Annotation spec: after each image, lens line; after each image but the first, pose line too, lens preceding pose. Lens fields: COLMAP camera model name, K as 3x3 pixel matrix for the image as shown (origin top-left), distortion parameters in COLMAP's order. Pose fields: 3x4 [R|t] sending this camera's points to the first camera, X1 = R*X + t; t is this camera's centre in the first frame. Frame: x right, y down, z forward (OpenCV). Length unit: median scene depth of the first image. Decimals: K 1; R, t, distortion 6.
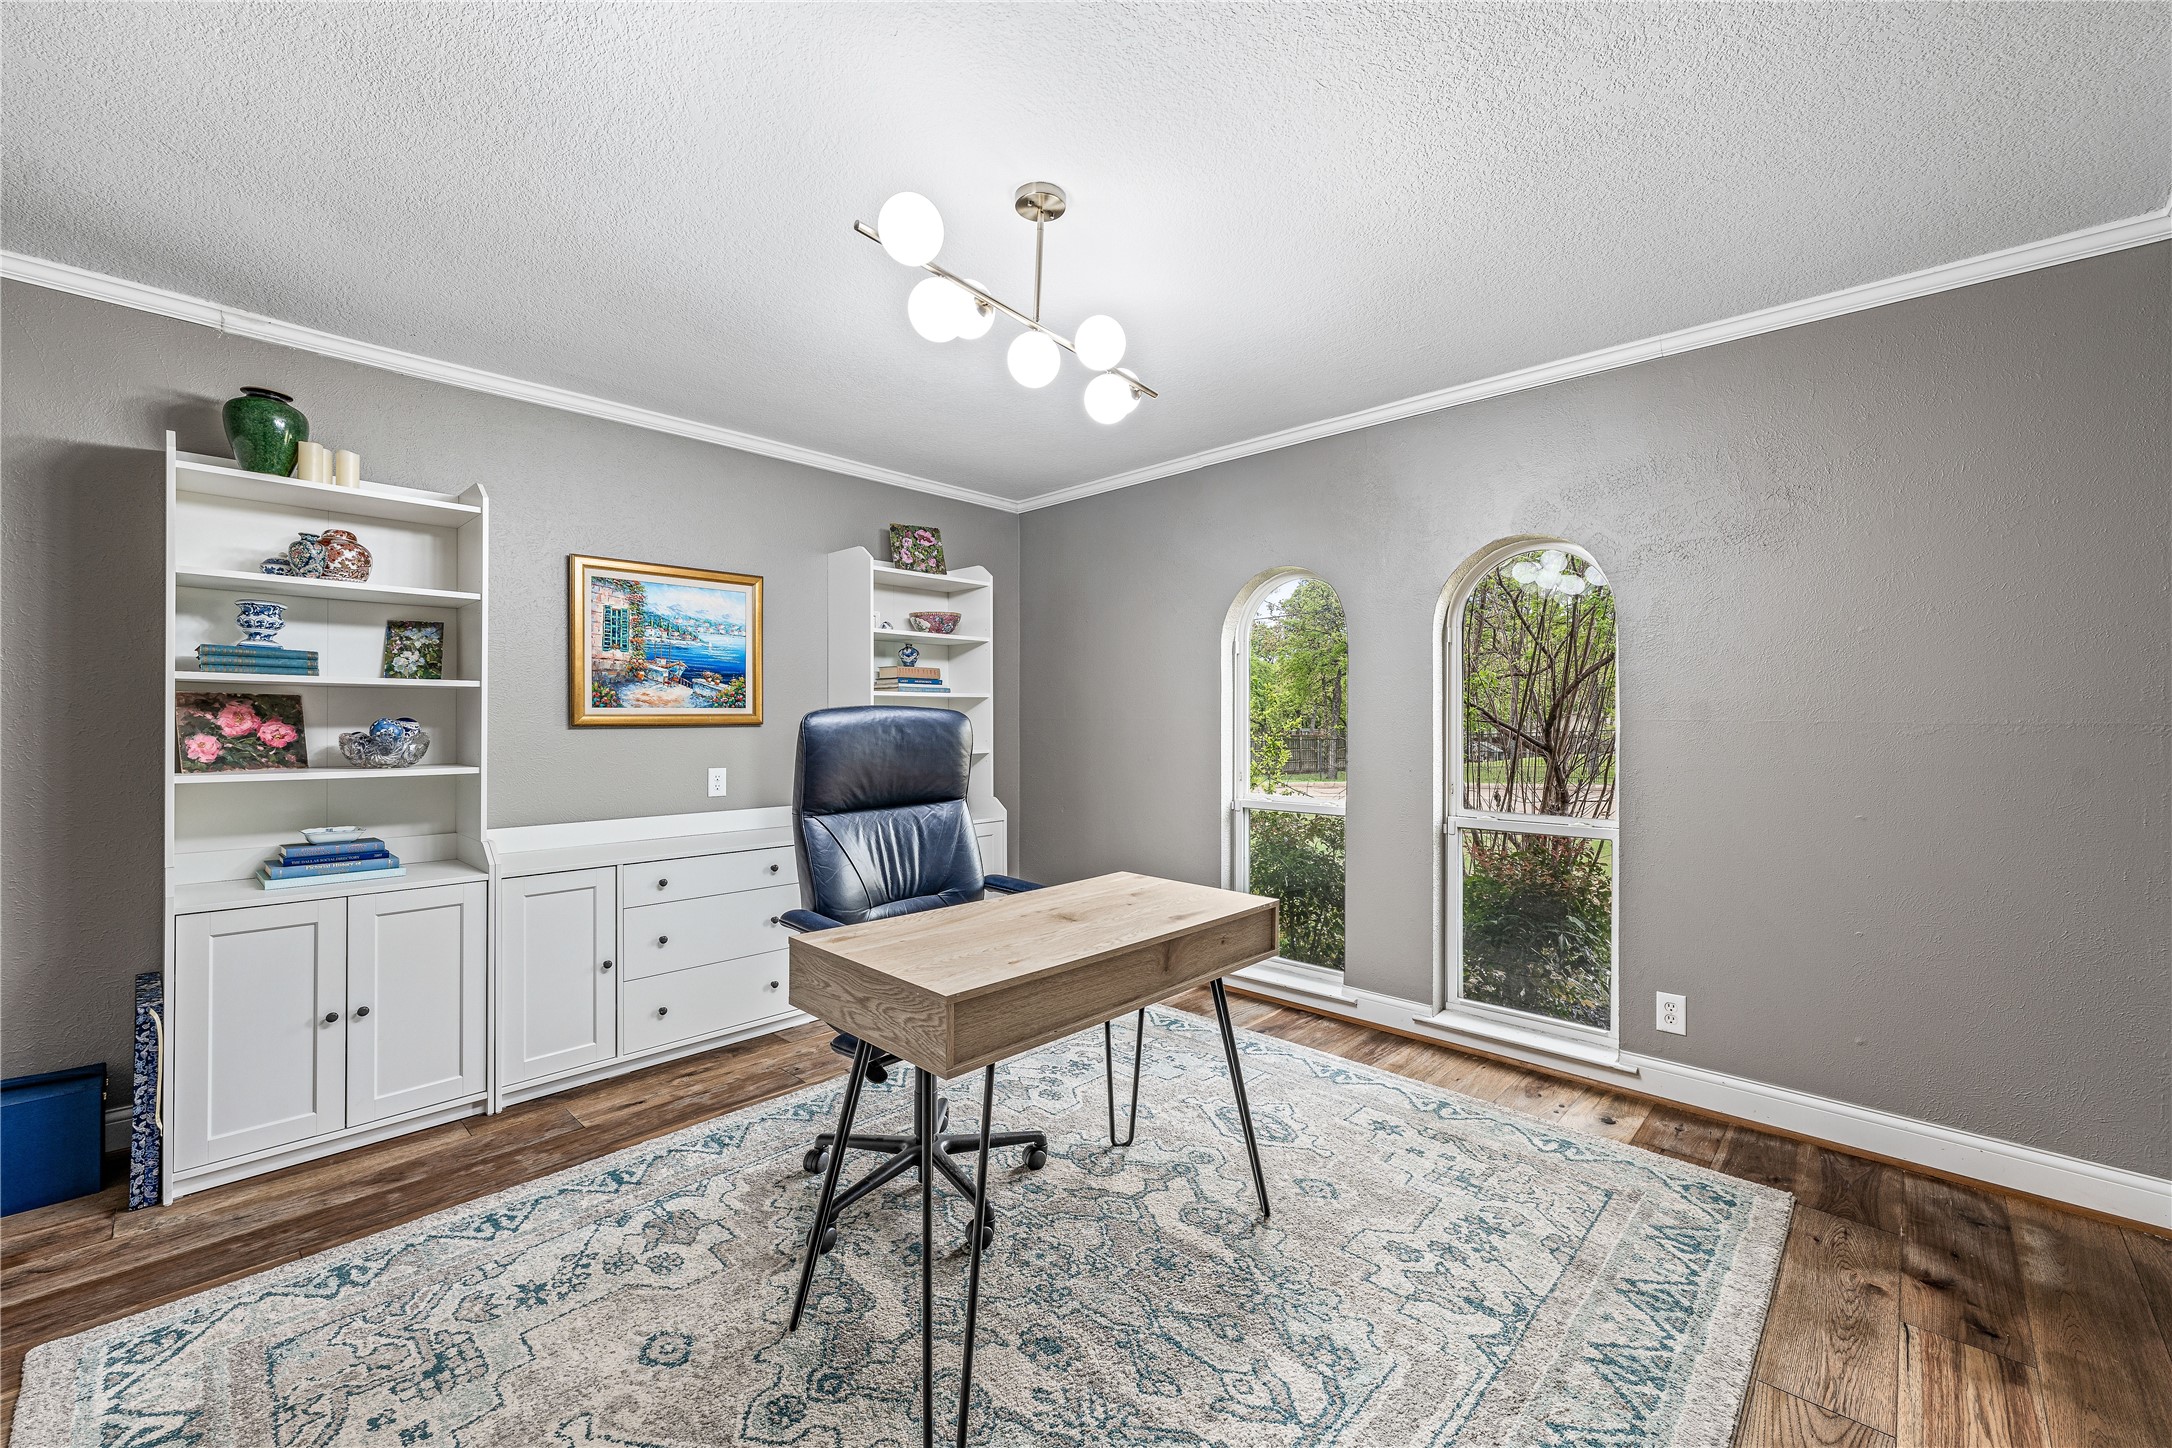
lens RADIAL K [[870.3, 0, 1085.7], [0, 870.3, 699.7], [0, 0, 1]] dist [0.002613, 0.000051]
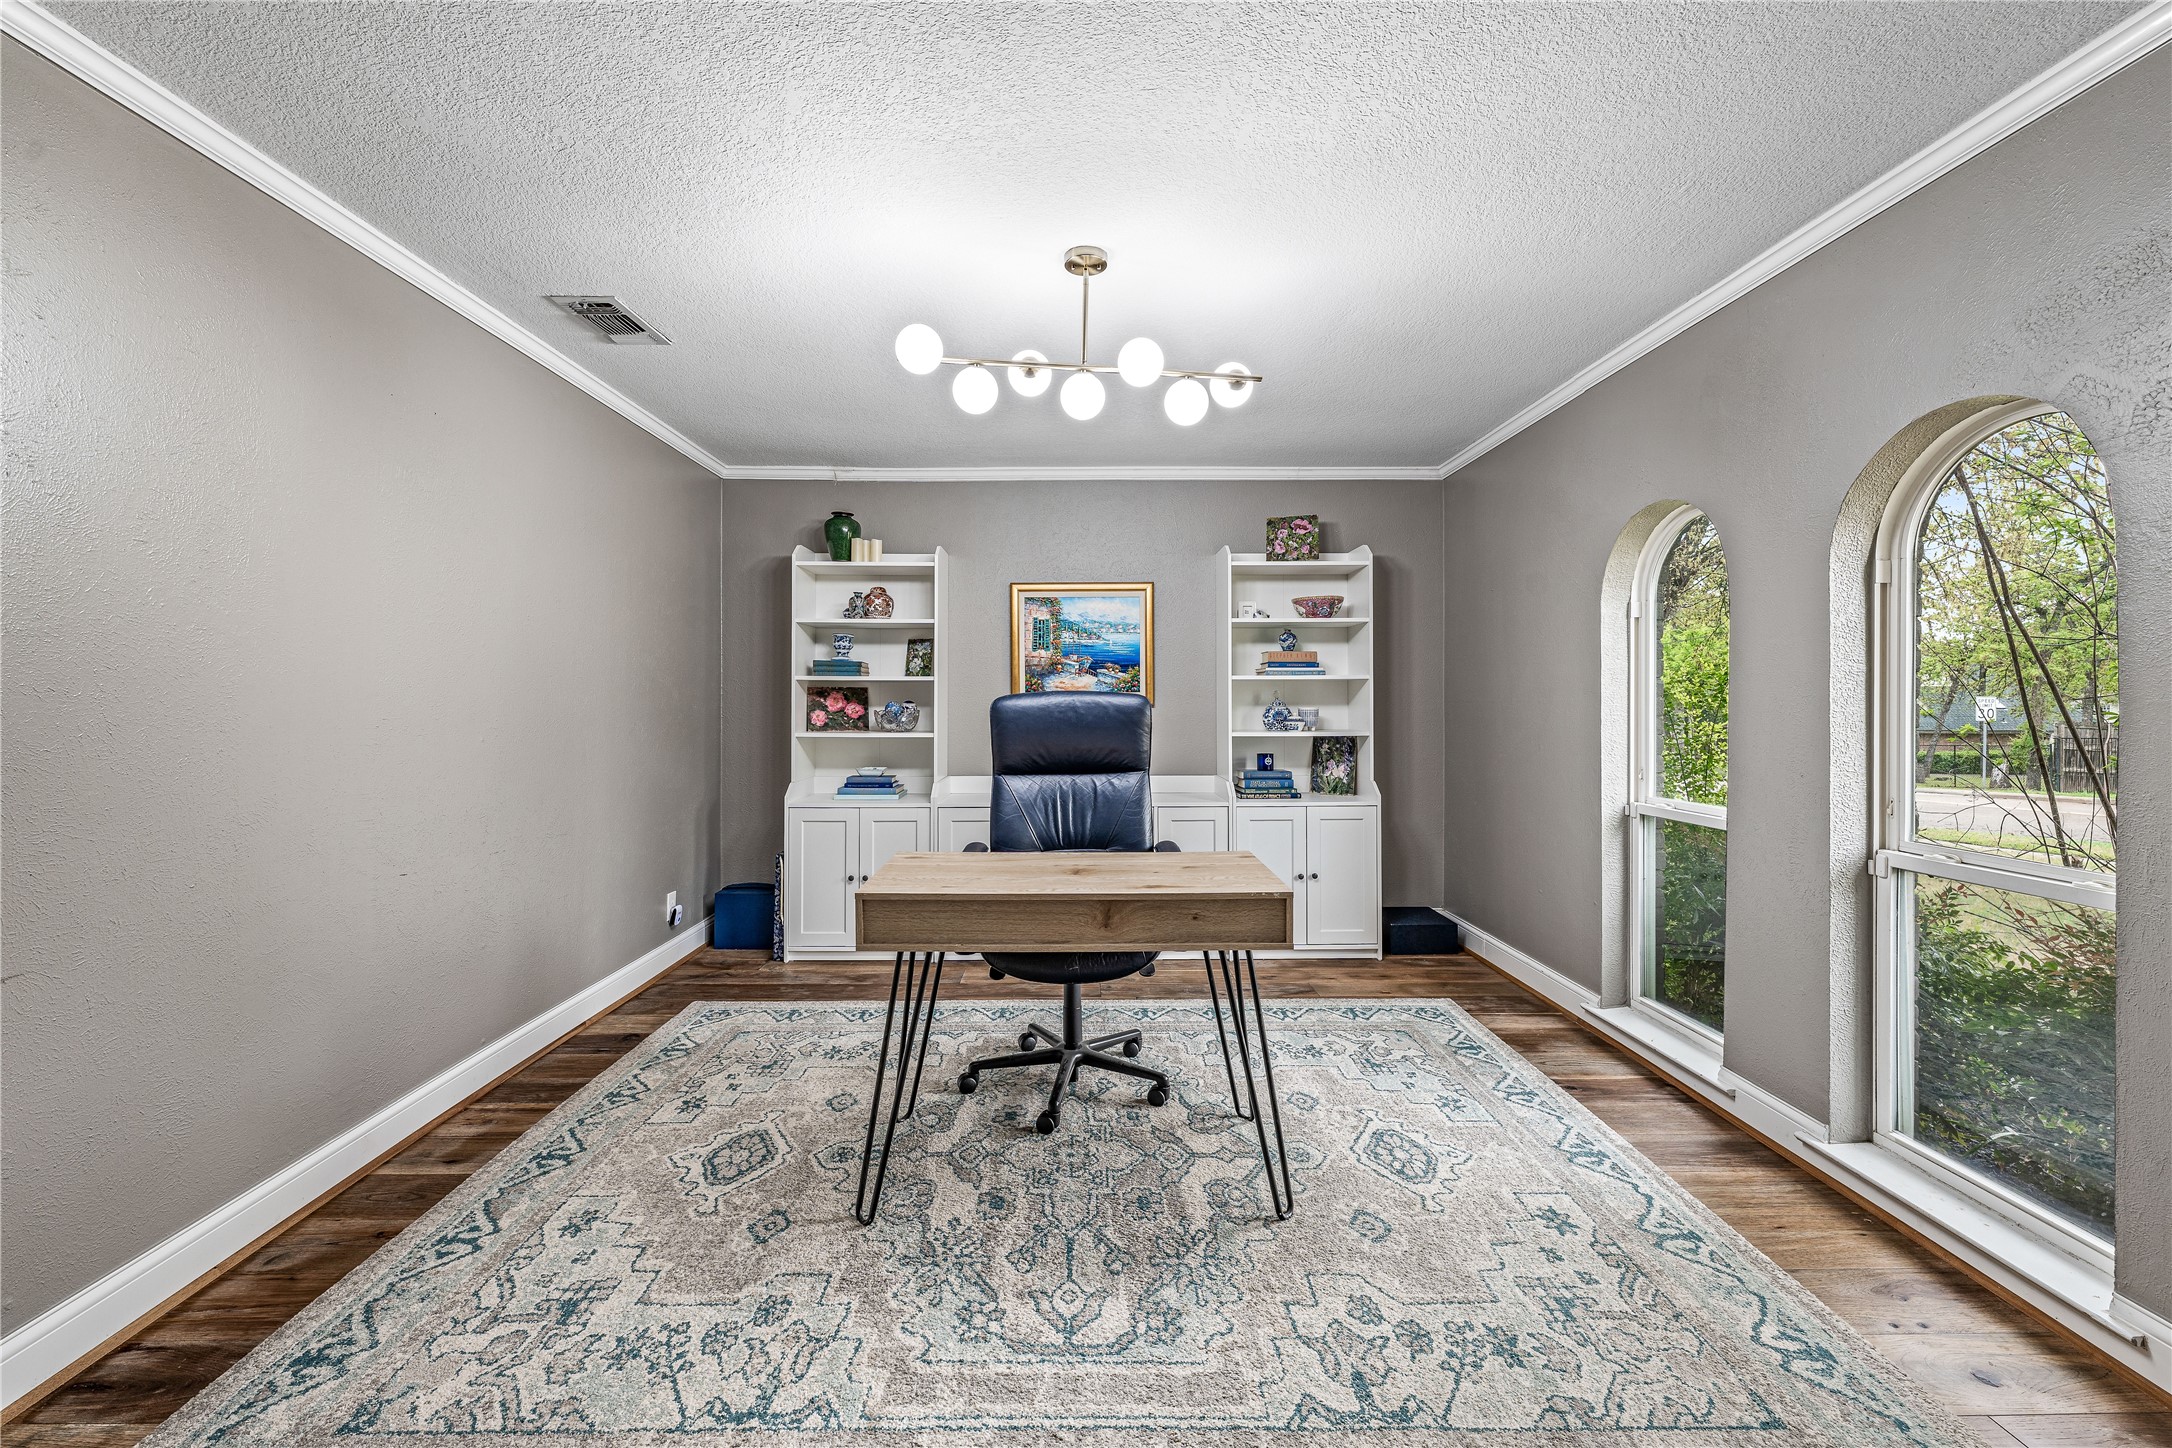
lens RADIAL K [[875.6, 0, 1083.4], [0, 875.6, 676.0], [0, 0, 1]] dist [0.001956, -0.000023]
pose [[0.689099, -0.021133, -0.724359, 0.622970], [0.018062, 0.999765, -0.011986, 0.000494], [0.724442, -0.004824, 0.689319, 0.143520]]
